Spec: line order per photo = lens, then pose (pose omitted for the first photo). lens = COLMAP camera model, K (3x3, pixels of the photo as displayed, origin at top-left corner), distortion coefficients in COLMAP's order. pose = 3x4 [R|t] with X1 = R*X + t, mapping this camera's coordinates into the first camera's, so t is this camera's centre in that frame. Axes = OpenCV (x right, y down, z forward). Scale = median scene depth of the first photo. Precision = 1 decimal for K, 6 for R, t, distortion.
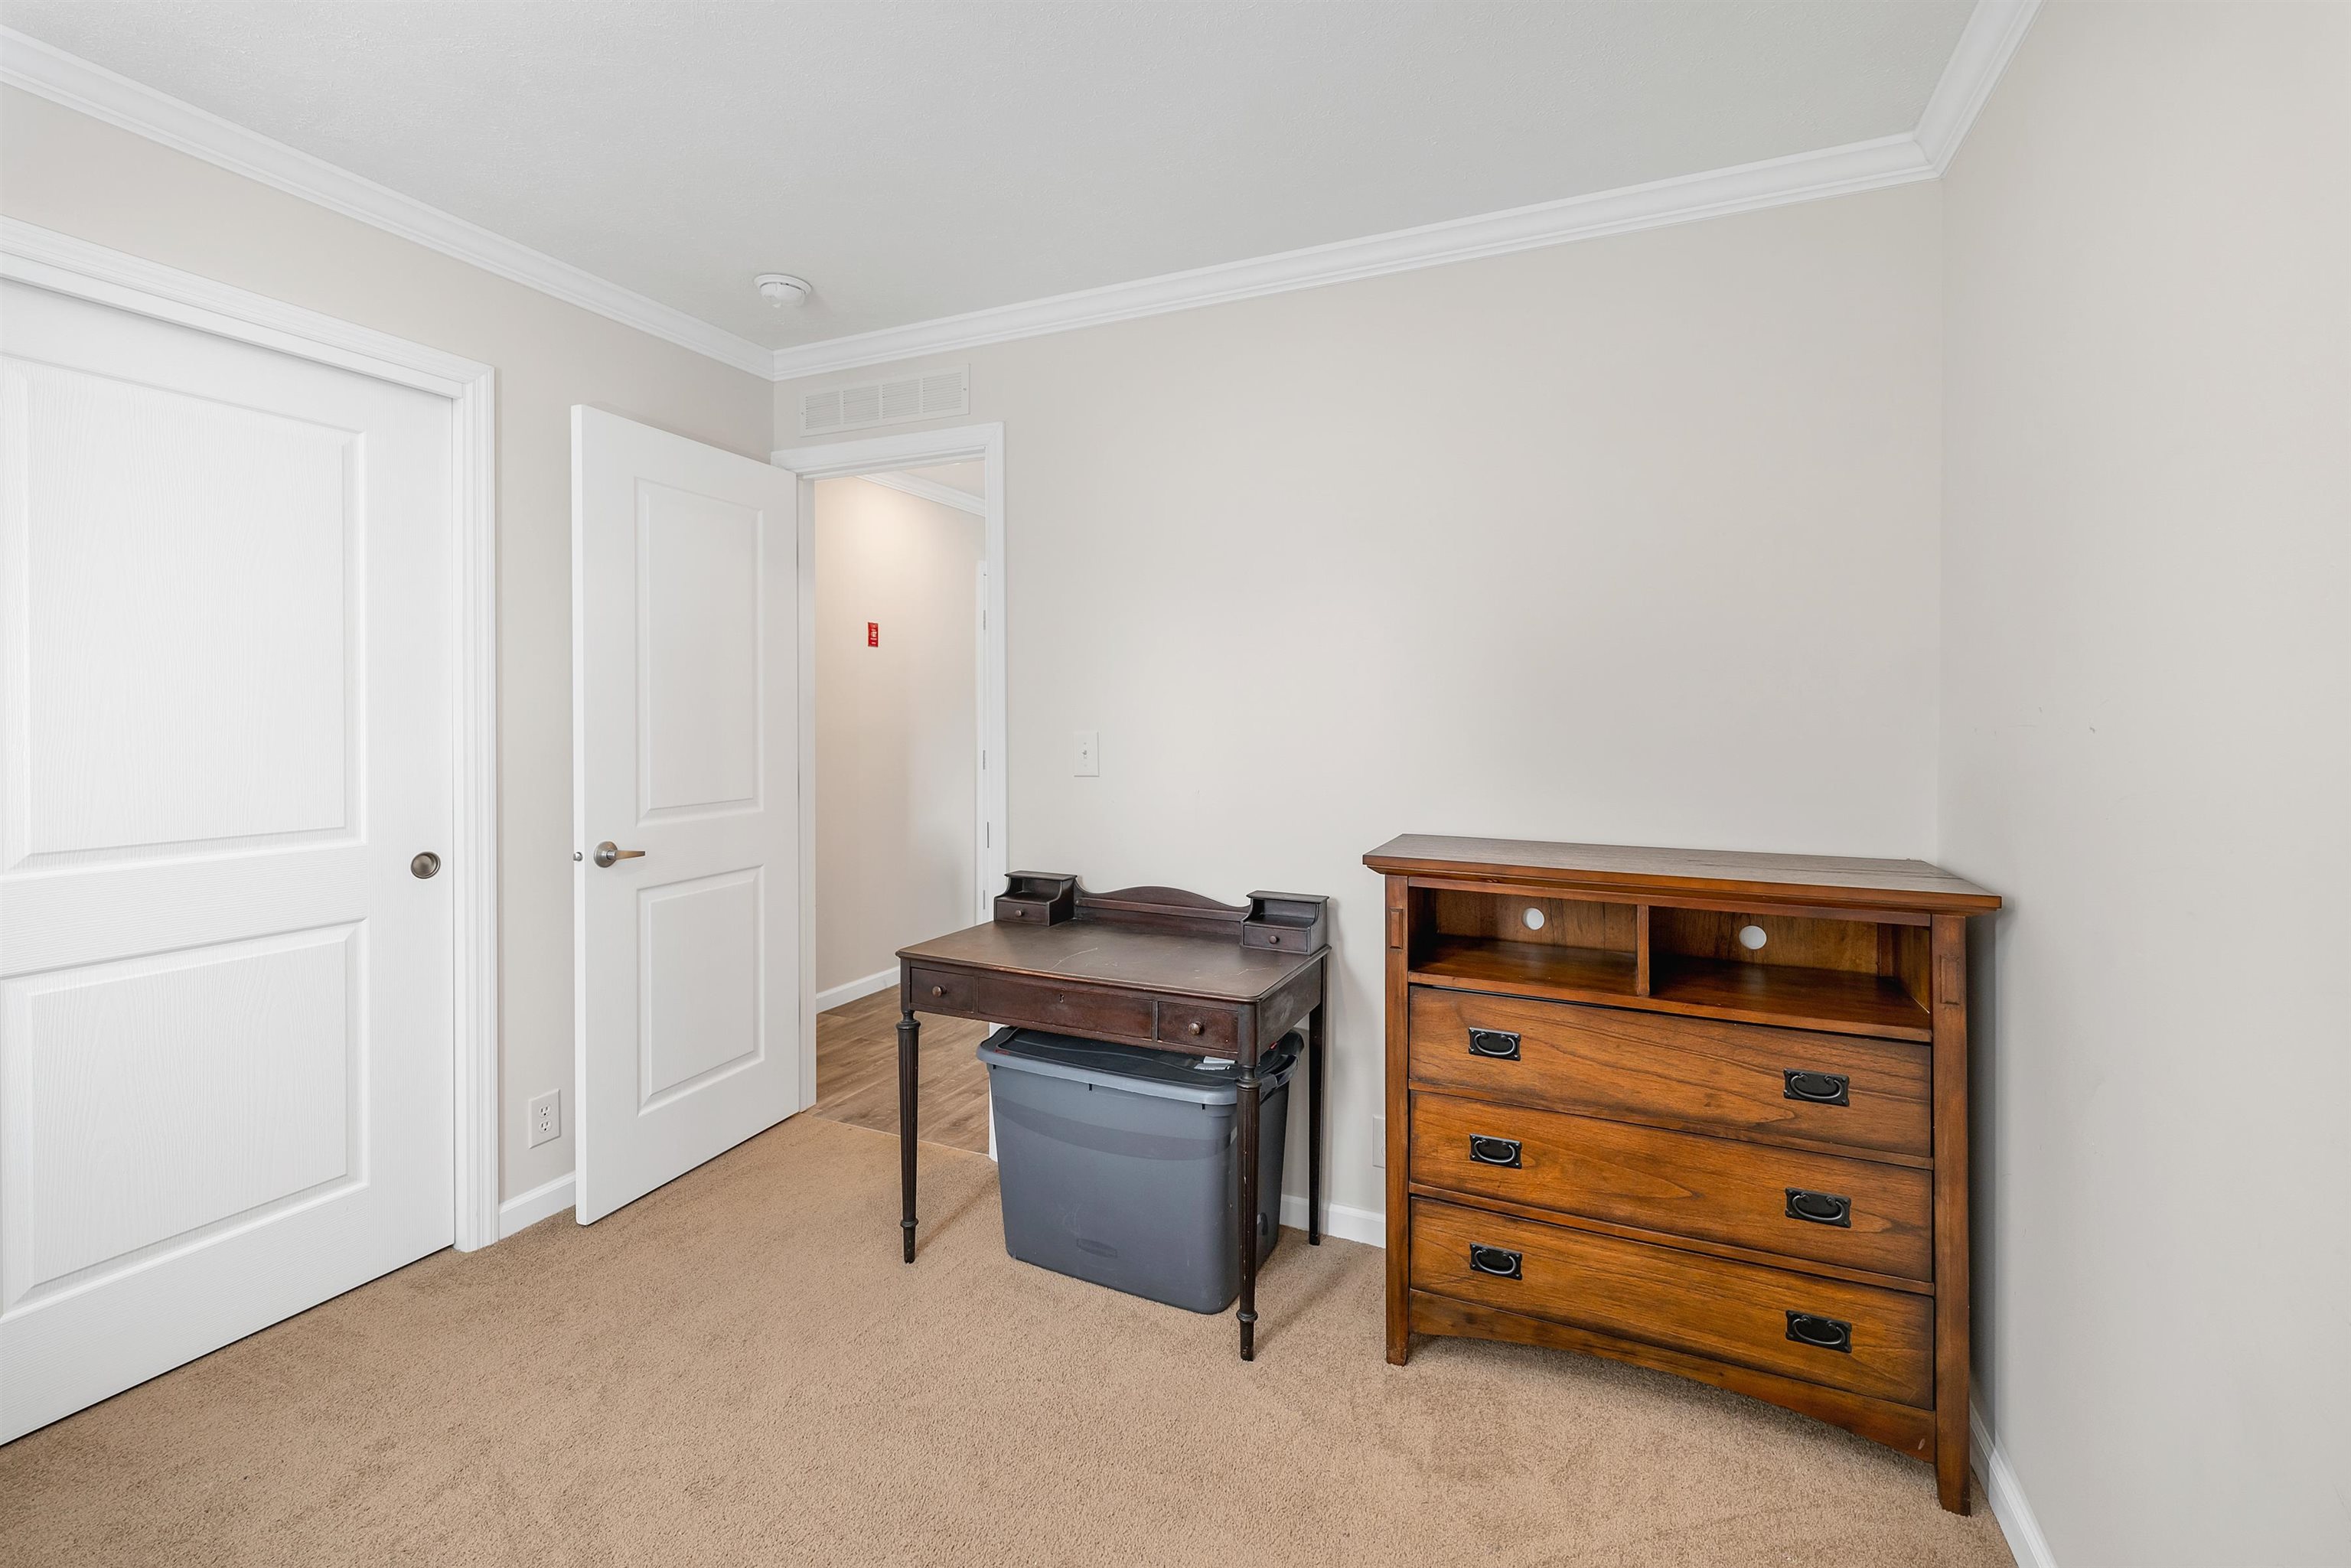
lens RADIAL K [[986.2, 0, 1162.4], [0, 986.2, 725.9], [0, 0, 1]] dist [0.001699, -0.000307]
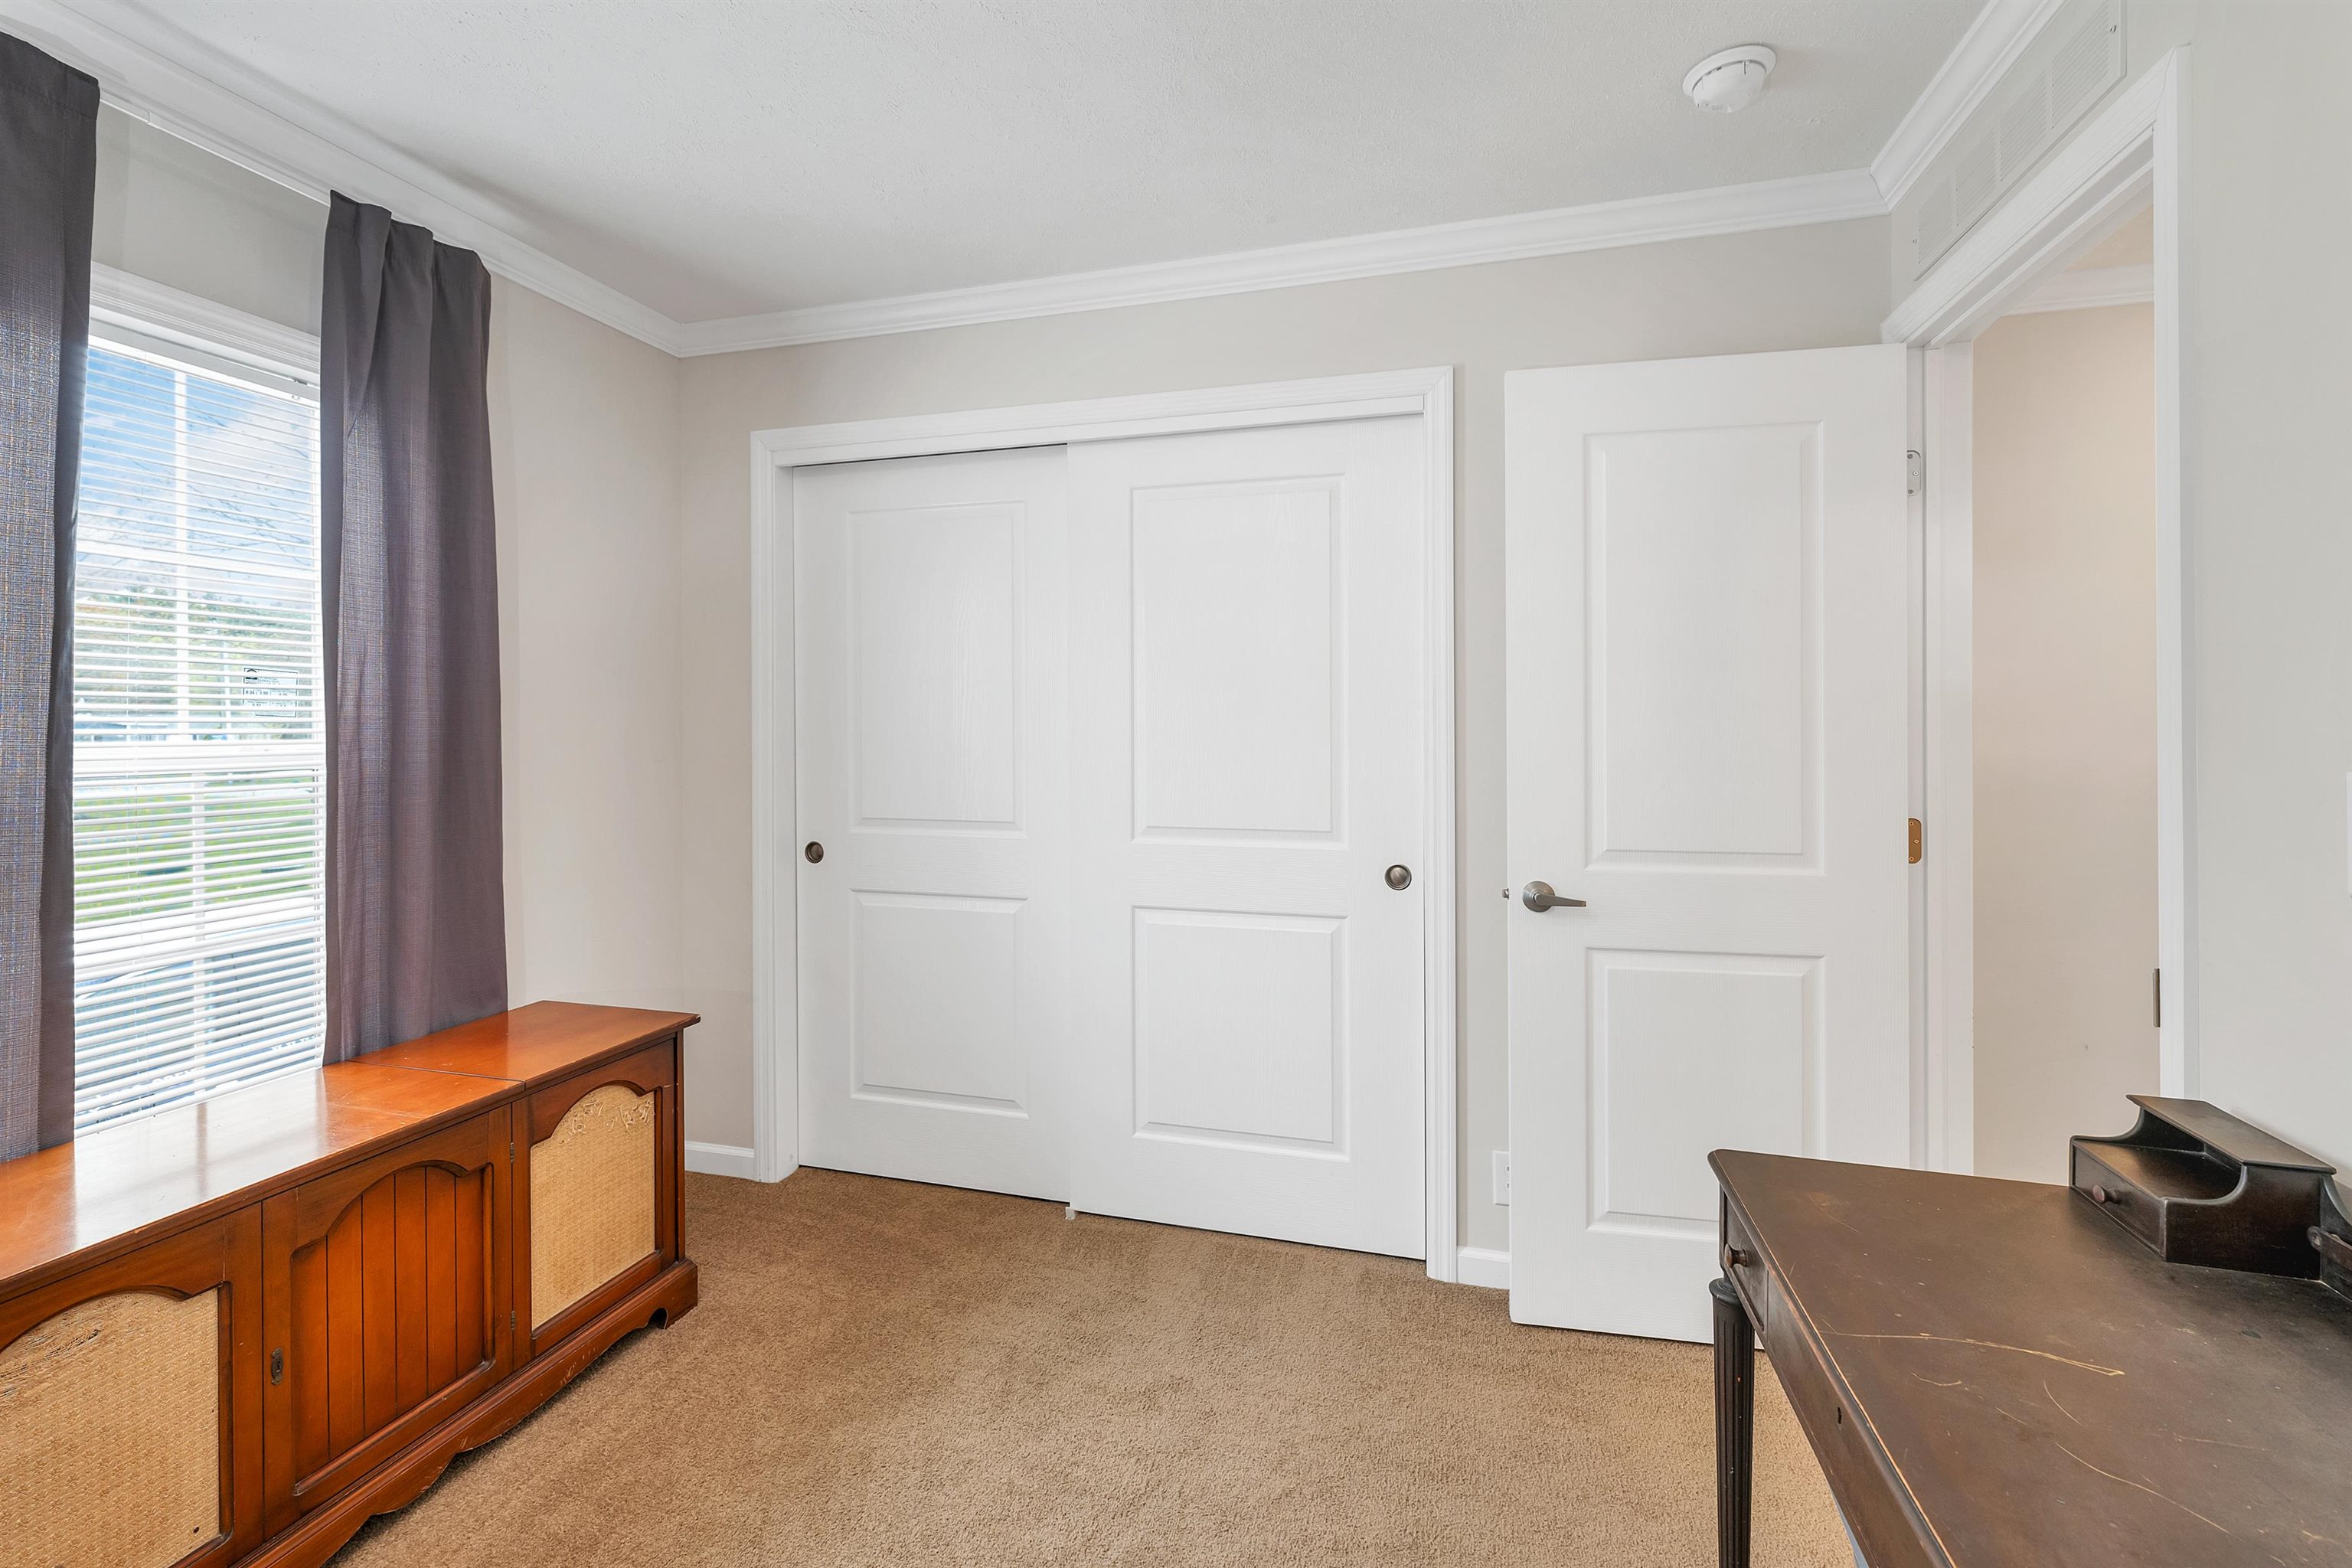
lens RADIAL K [[986.7, 0, 1162.9], [0, 986.7, 725.9], [0, 0, 1]] dist [0.001699, -0.000307]
pose [[0.137523, -0.009091, -0.990457, 0.228190], [-0.004467, 0.999942, -0.009798, -0.005603], [0.990489, 0.005772, 0.137474, 0.569686]]
